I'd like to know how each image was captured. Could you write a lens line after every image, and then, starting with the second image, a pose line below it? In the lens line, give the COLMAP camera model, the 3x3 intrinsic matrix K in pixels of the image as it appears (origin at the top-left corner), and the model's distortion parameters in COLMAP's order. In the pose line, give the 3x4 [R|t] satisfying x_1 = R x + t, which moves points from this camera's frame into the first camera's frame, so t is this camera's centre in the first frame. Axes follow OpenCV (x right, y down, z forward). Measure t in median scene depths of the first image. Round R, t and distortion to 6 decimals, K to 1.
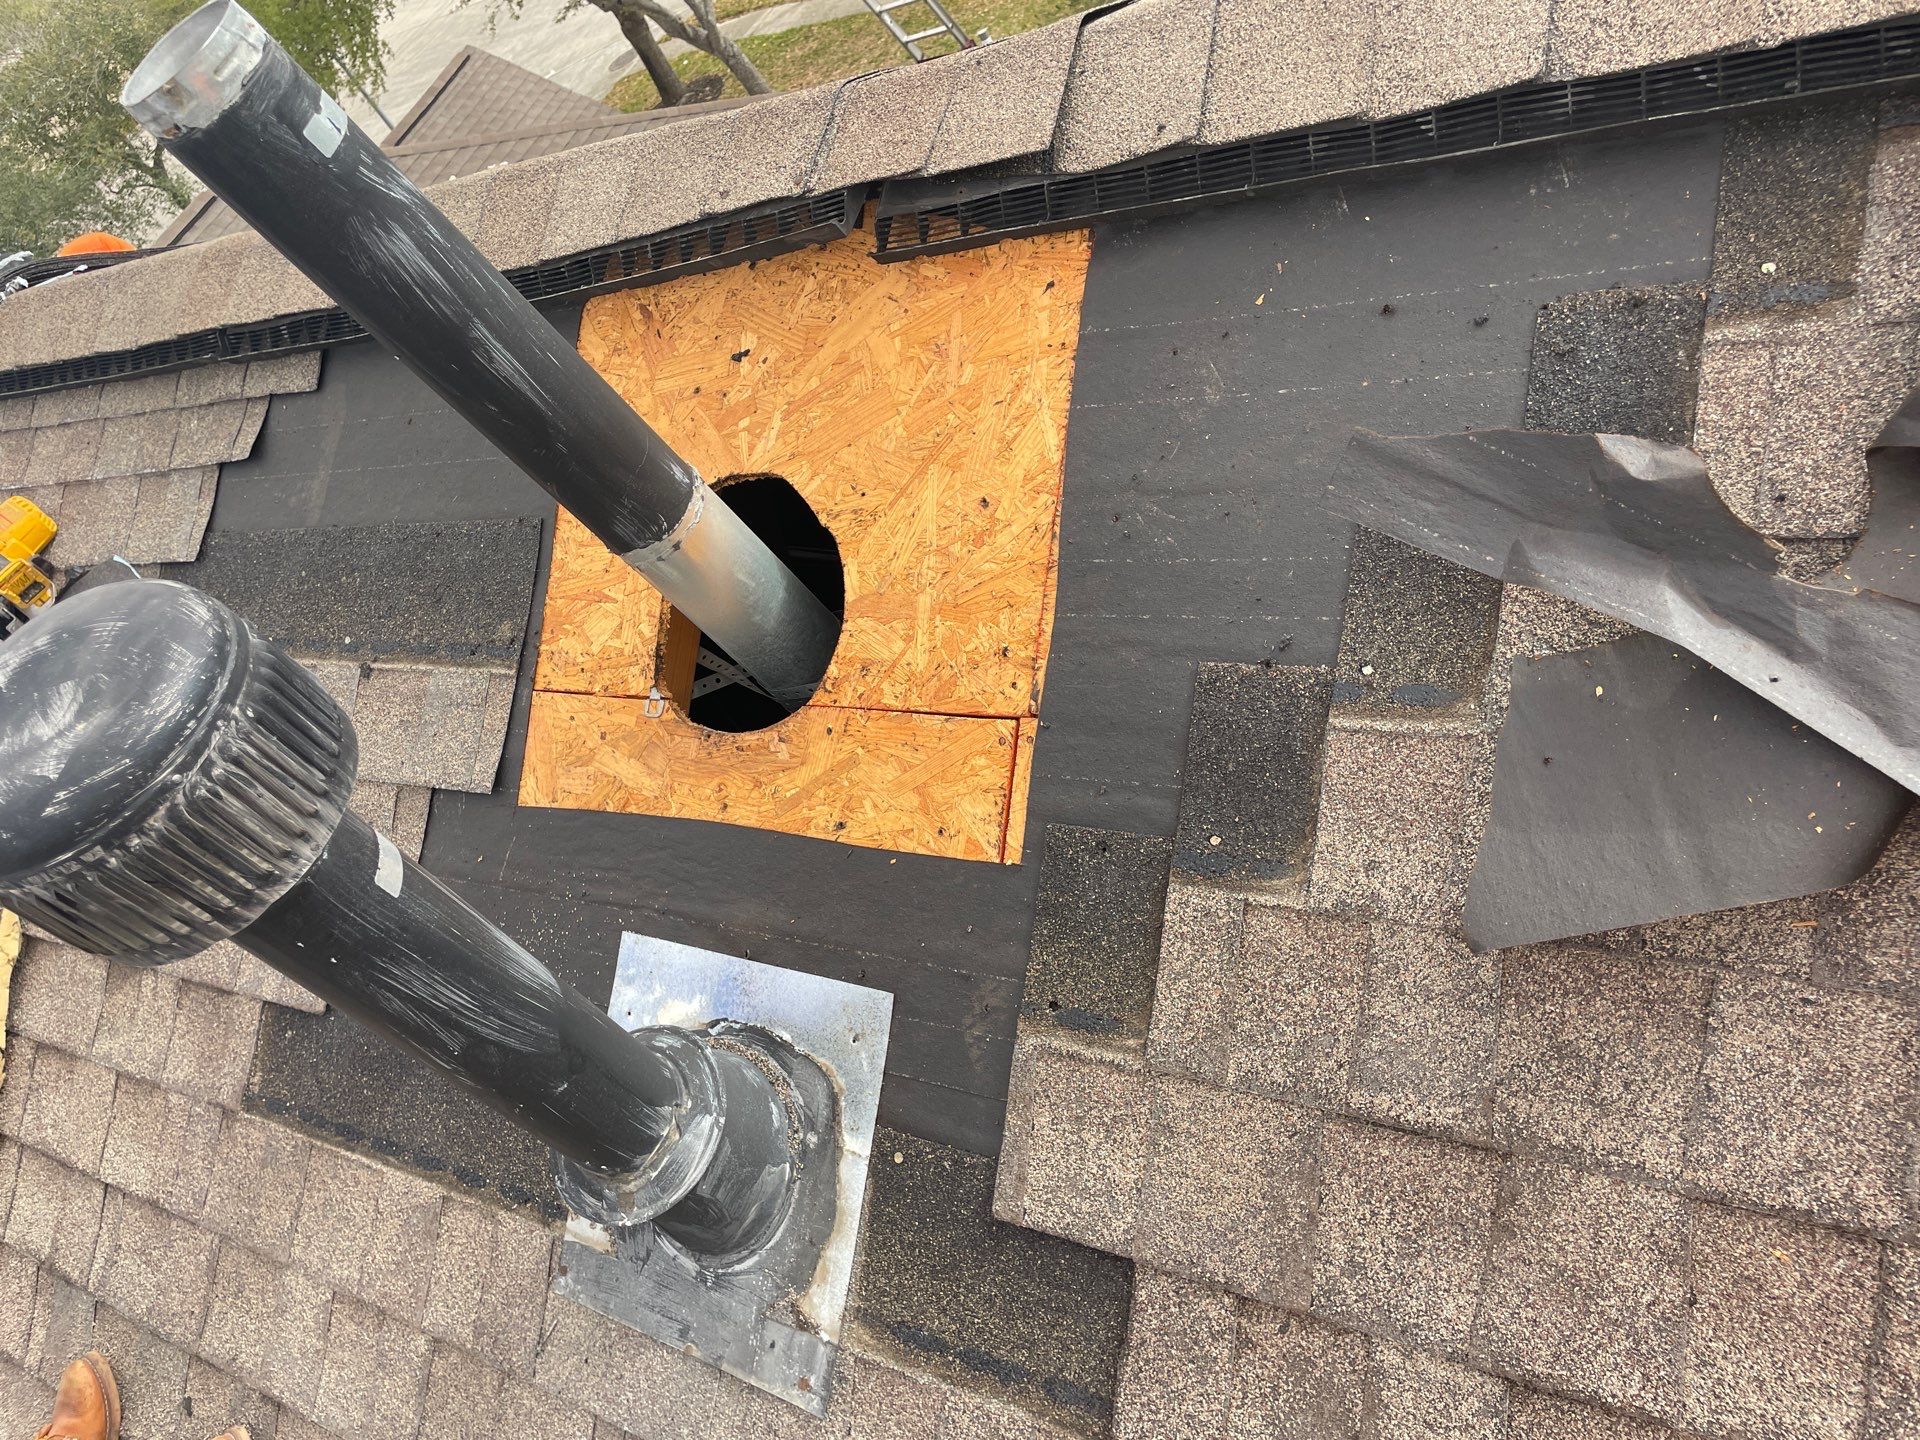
lens RADIAL K [[1436.2, 0, 939.8], [0, 1436.2, 701.4], [0, 0, 1]] dist [0.082022, -0.111666]
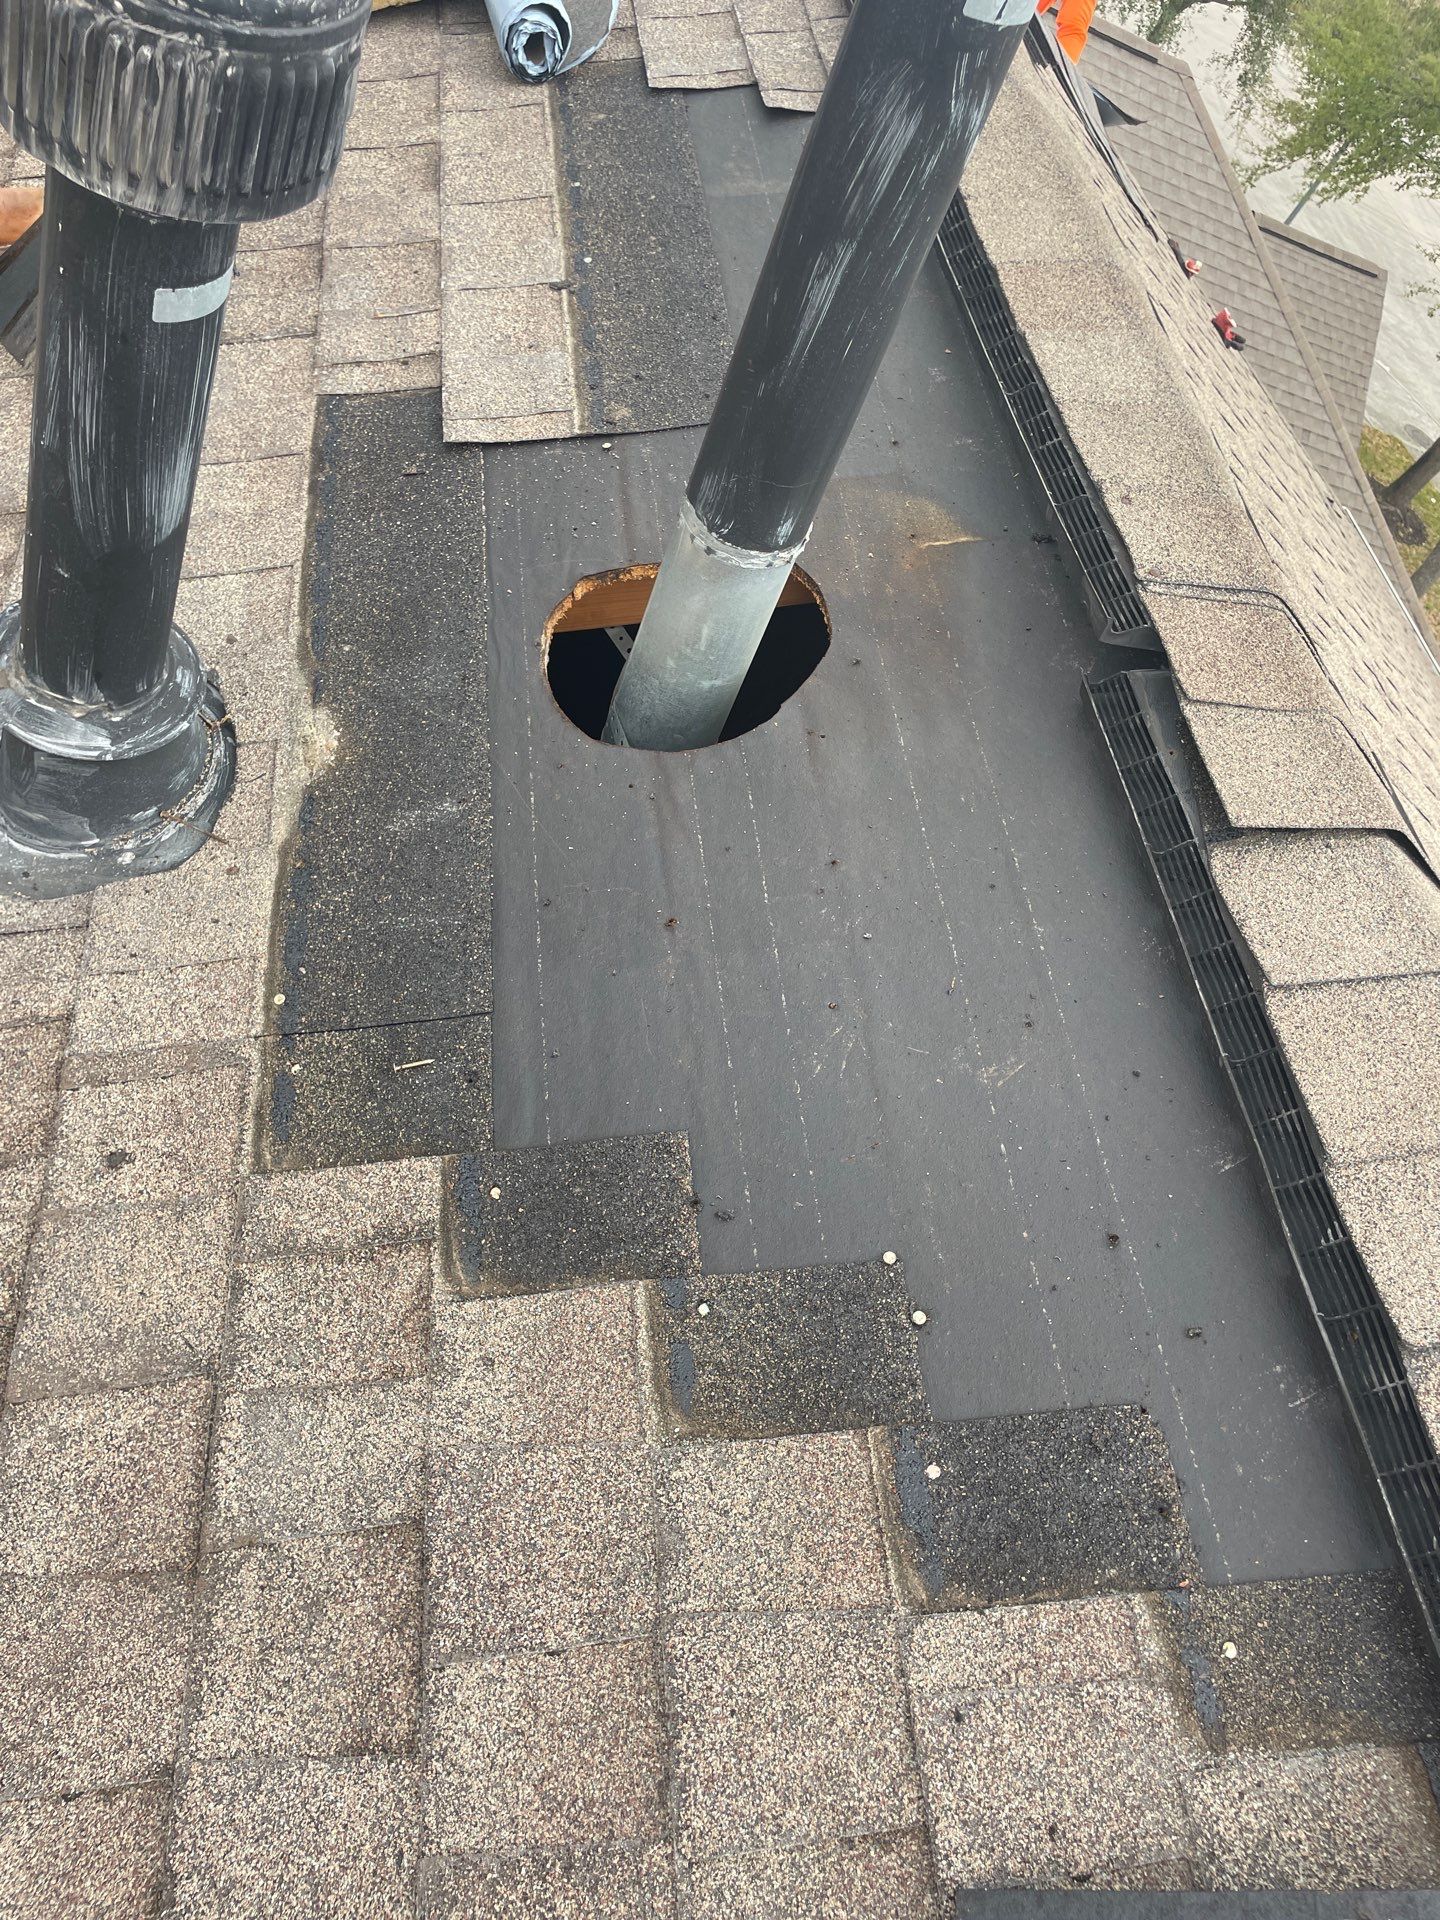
lens RADIAL K [[1444.6, 0, 720.0], [0, 1444.6, 960.0], [0, 0, 1]] dist [0.075747, -0.101336]
pose [[0.248794, 0.968552, -0.003008, 0.095413], [-0.964381, 0.248008, 0.091987, -0.179140], [0.089840, -0.019985, 0.995756, 0.111035]]
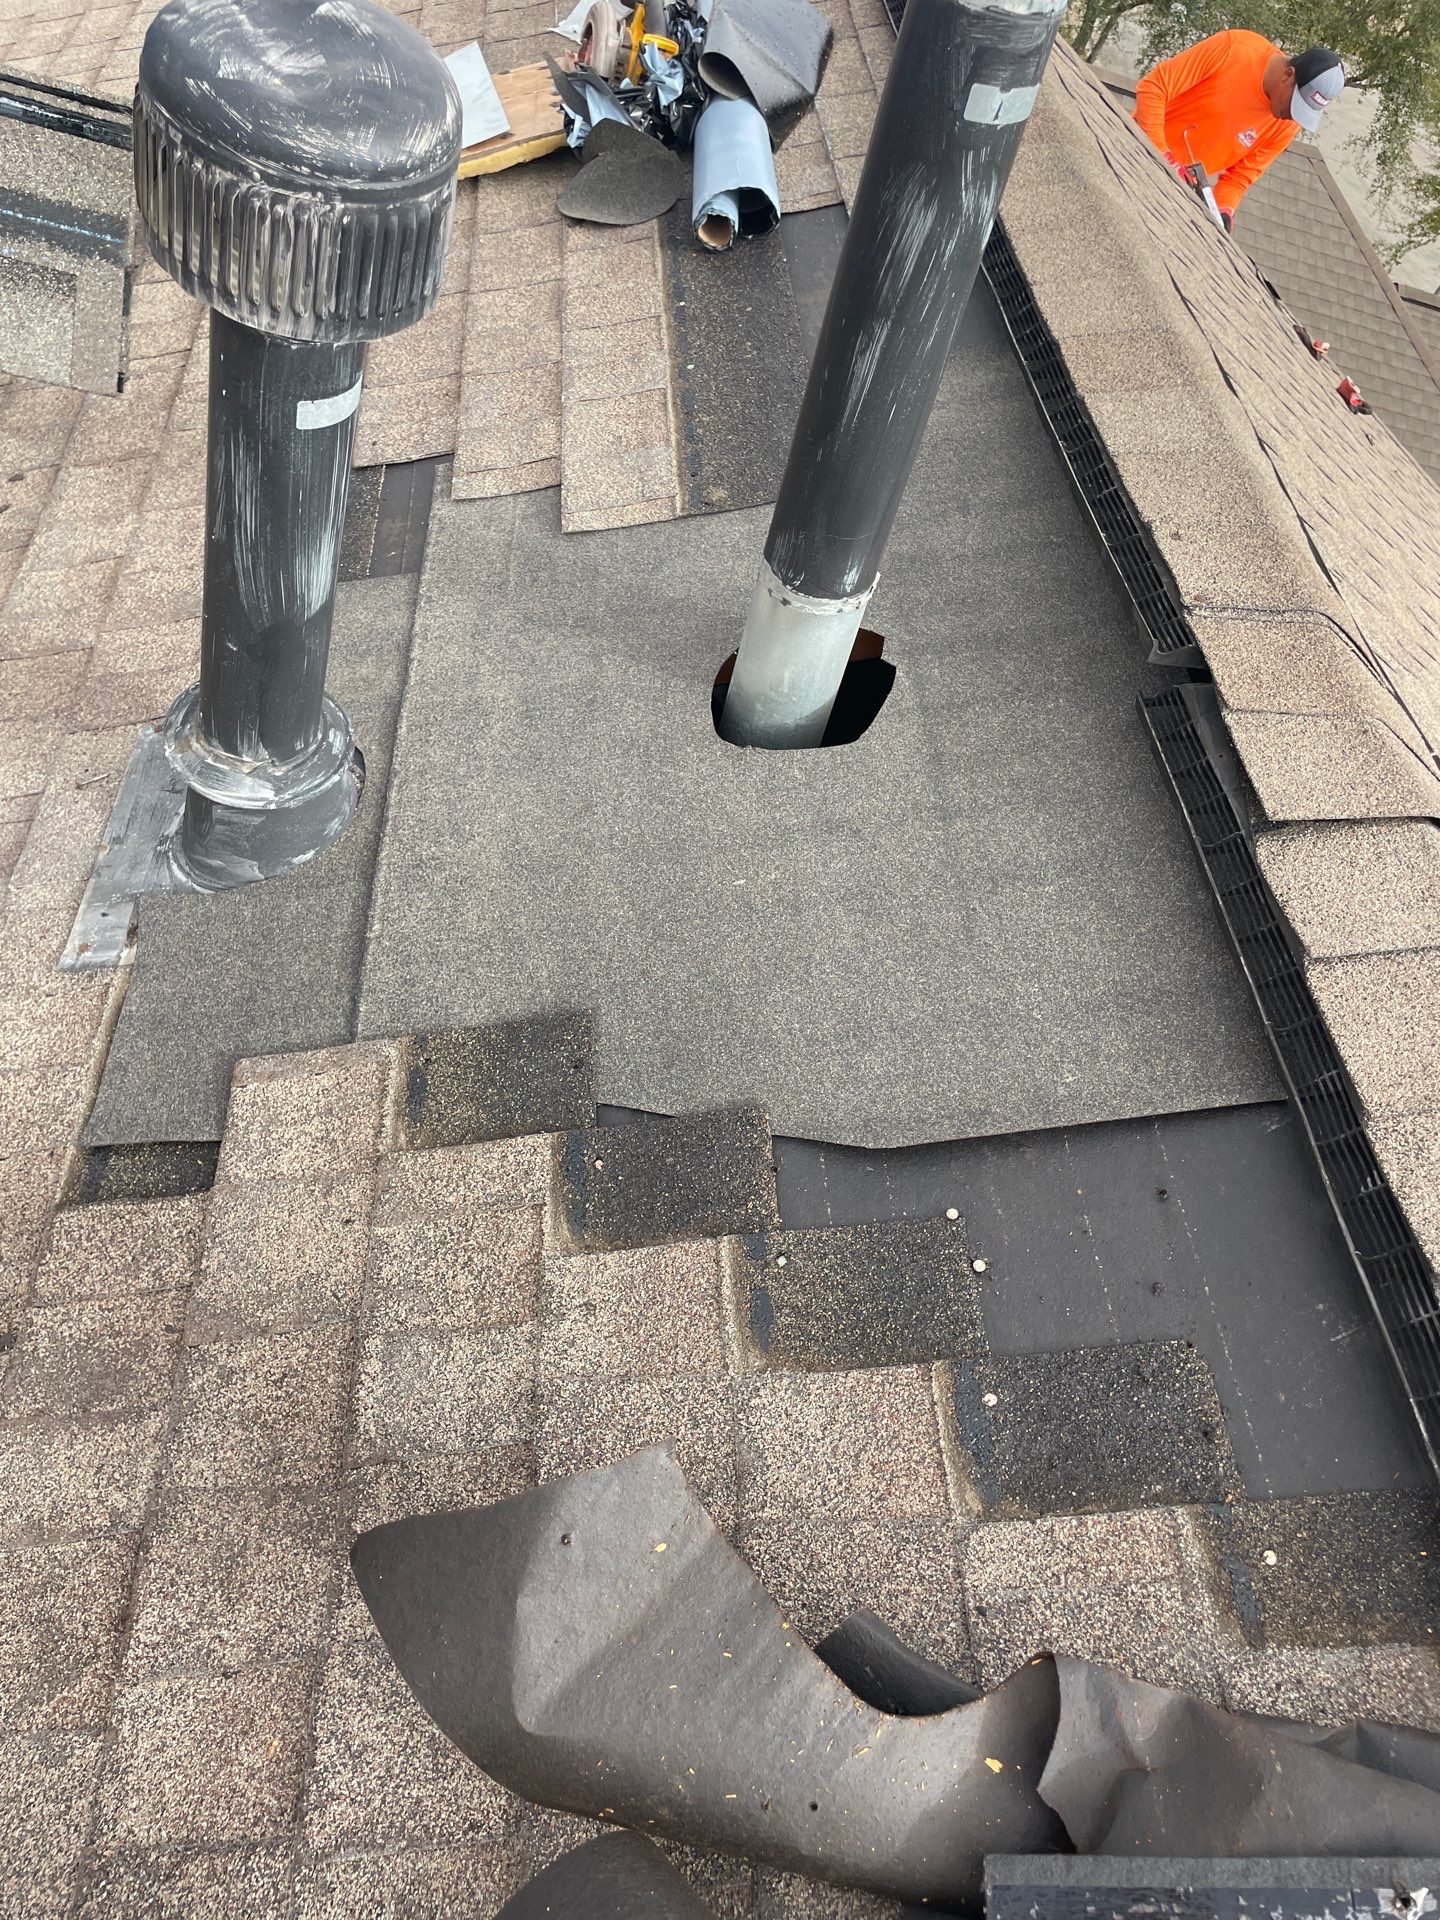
lens RADIAL K [[1436.2, 0, 719.6], [0, 1436.2, 949.5], [0, 0, 1]] dist [0.082022, -0.111666]
pose [[0.272581, 0.956498, -0.103978, 0.193027], [-0.940196, 0.287752, 0.182290, -0.238097], [0.204280, 0.048070, 0.977732, 0.009004]]
